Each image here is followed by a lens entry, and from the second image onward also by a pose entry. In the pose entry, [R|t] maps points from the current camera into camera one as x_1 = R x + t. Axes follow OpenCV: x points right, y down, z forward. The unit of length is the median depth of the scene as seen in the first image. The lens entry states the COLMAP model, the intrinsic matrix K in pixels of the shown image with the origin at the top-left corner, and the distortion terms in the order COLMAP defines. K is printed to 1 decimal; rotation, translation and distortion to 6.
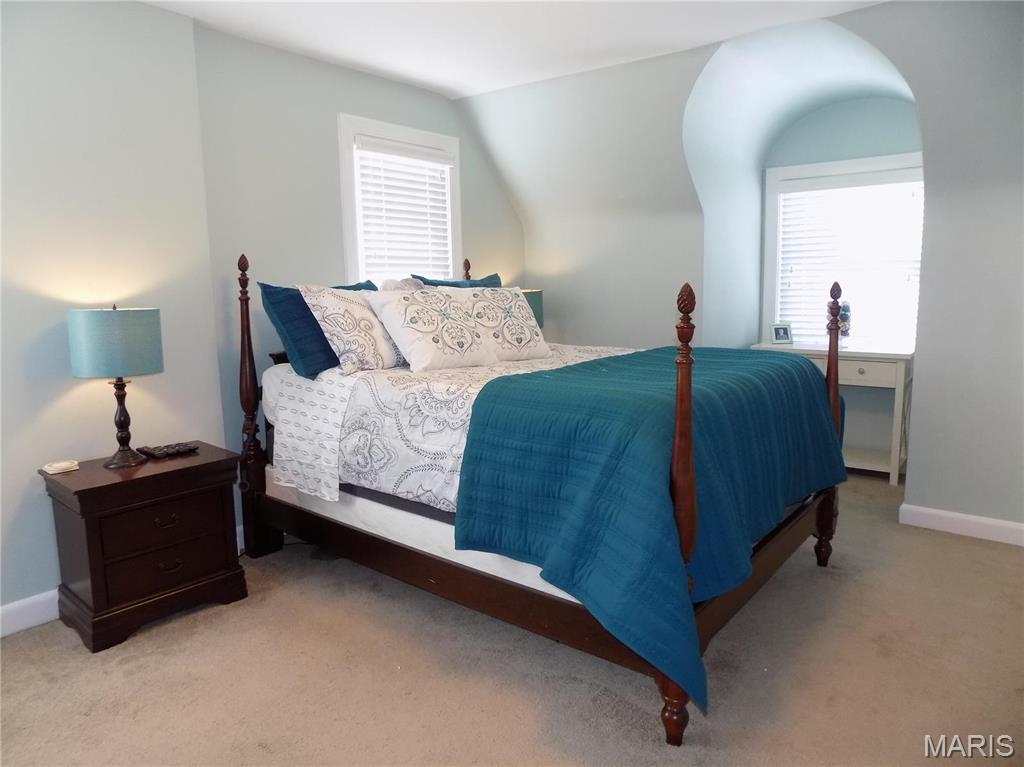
lens RADIAL K [[758.8, 0, 513.5], [0, 758.8, 387.3], [0, 0, 1]] dist [-0.028299, -0.006482]
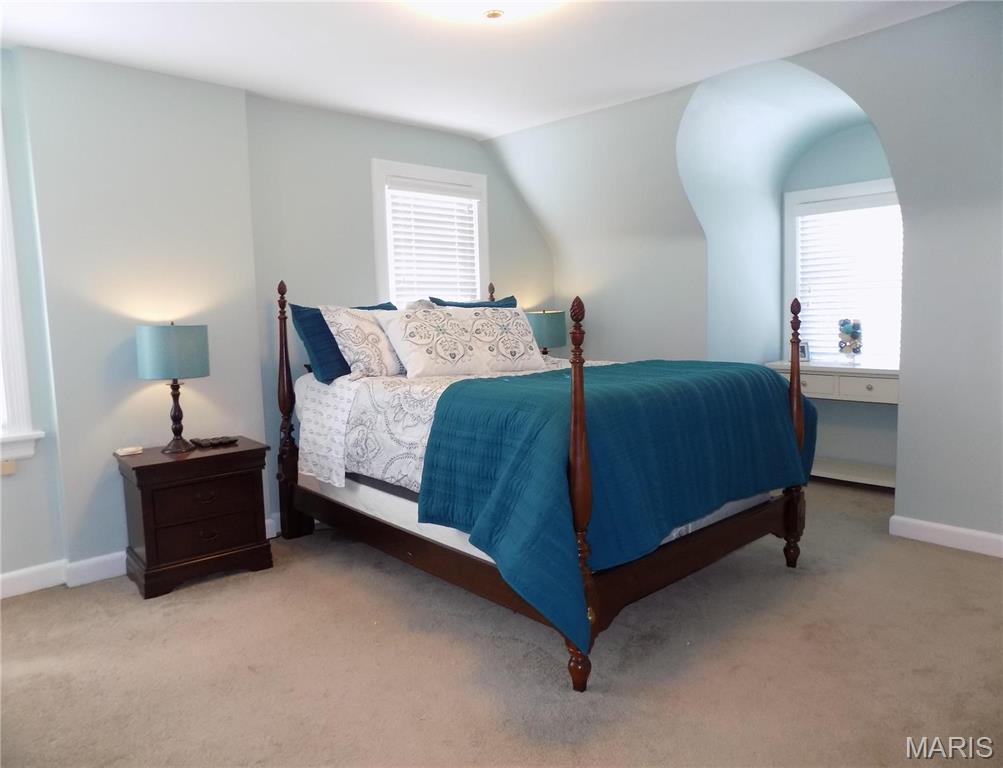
lens RADIAL K [[776.1, 0, 501.5], [0, 776.1, 384.0], [0, 0, 1]] dist [-0.002792, -0.137355]
pose [[0.986594, 0.008424, -0.162979, 0.204387], [-0.015370, 0.999024, -0.041408, 0.035941], [0.162471, 0.043358, 0.985760, -0.158138]]
